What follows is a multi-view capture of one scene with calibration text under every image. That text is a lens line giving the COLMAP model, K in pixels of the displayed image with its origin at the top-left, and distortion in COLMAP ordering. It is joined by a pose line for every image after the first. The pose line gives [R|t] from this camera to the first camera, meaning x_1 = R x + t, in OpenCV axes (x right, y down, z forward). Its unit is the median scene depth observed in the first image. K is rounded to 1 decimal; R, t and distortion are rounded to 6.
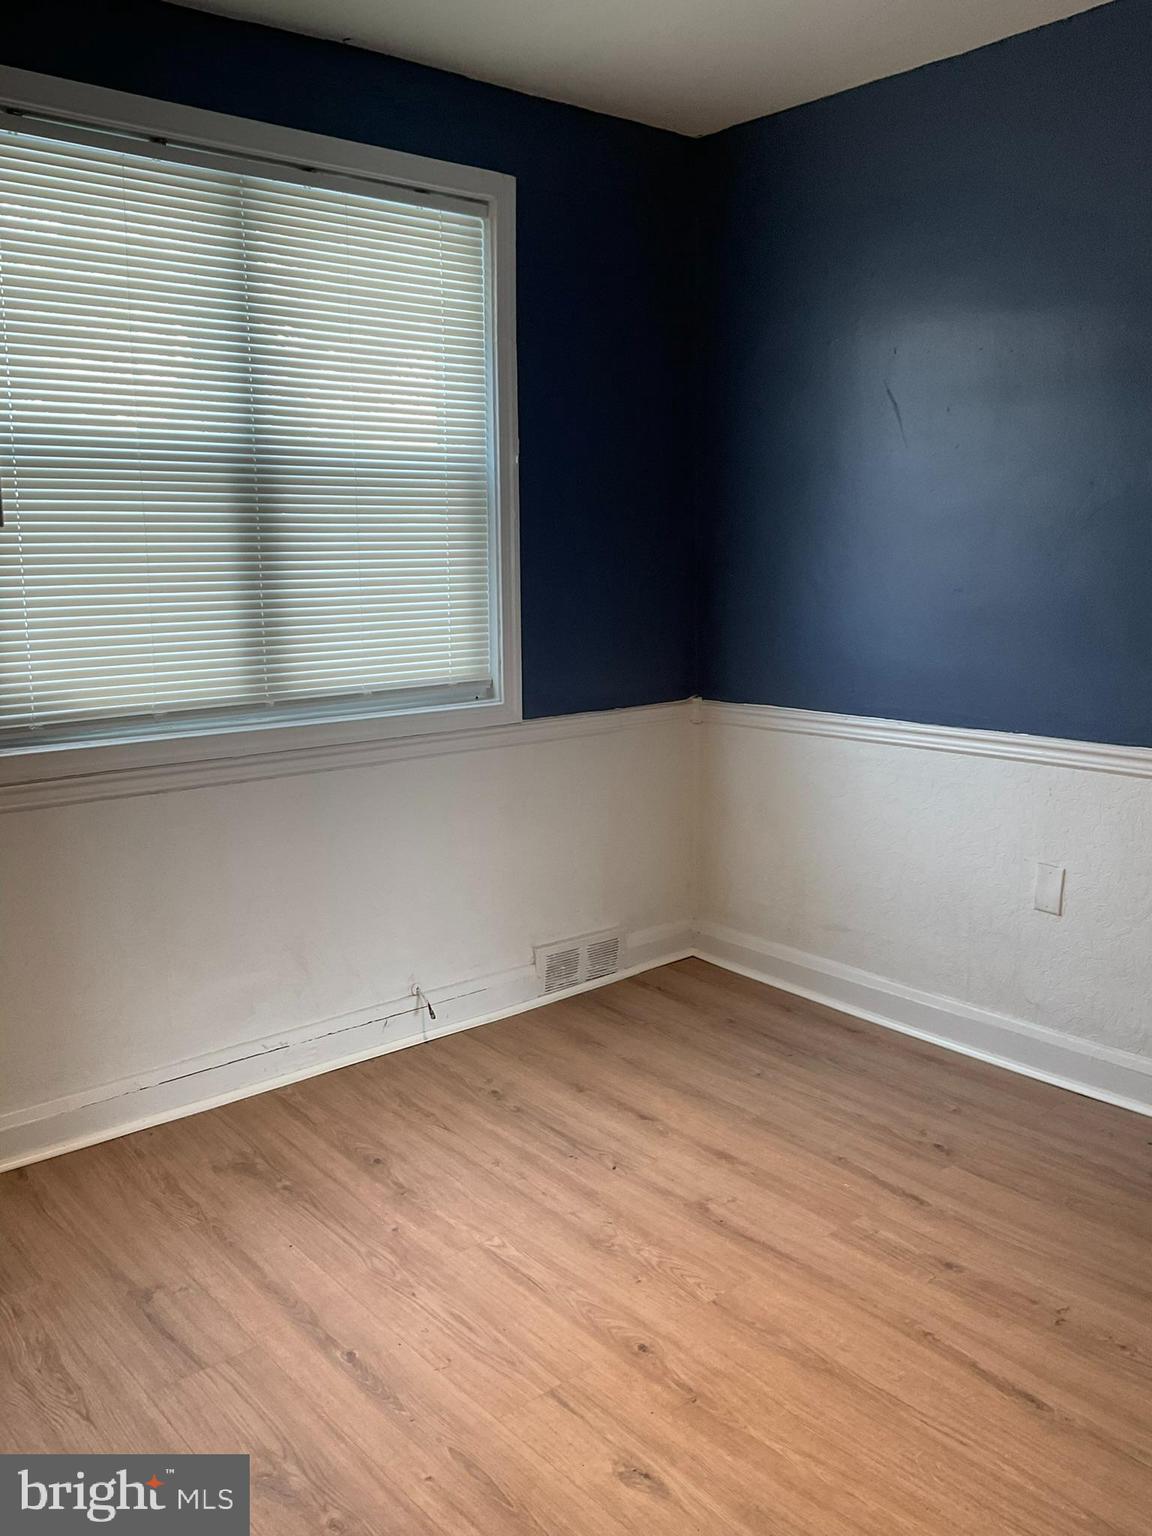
lens RADIAL K [[1286.0, 0, 576.0], [0, 1286.0, 768.0], [0, 0, 1]] dist [0.133181, -0.243963]
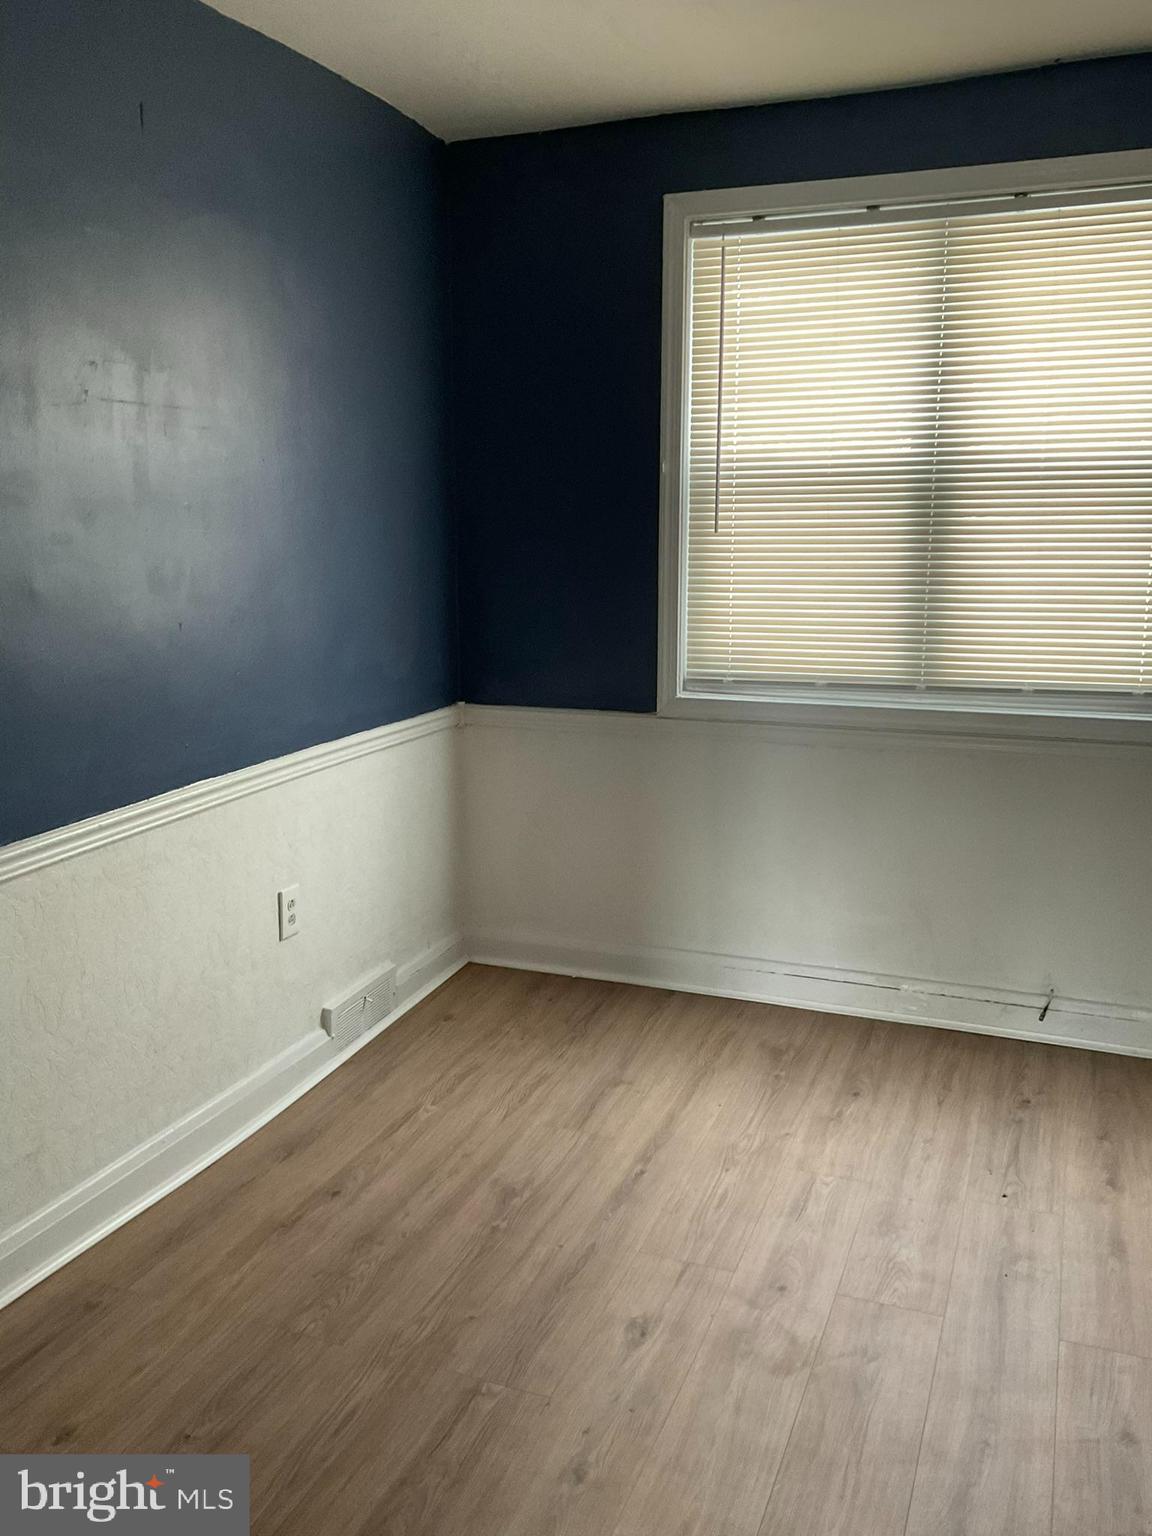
lens RADIAL K [[1286.0, 0, 576.0], [0, 1286.0, 768.0], [0, 0, 1]] dist [0.133181, -0.243963]
pose [[0.469465, 0.178995, -0.864618, 0.702219], [-0.151363, 0.981055, 0.120914, -0.082348], [0.869880, 0.074107, 0.487664, 0.221947]]
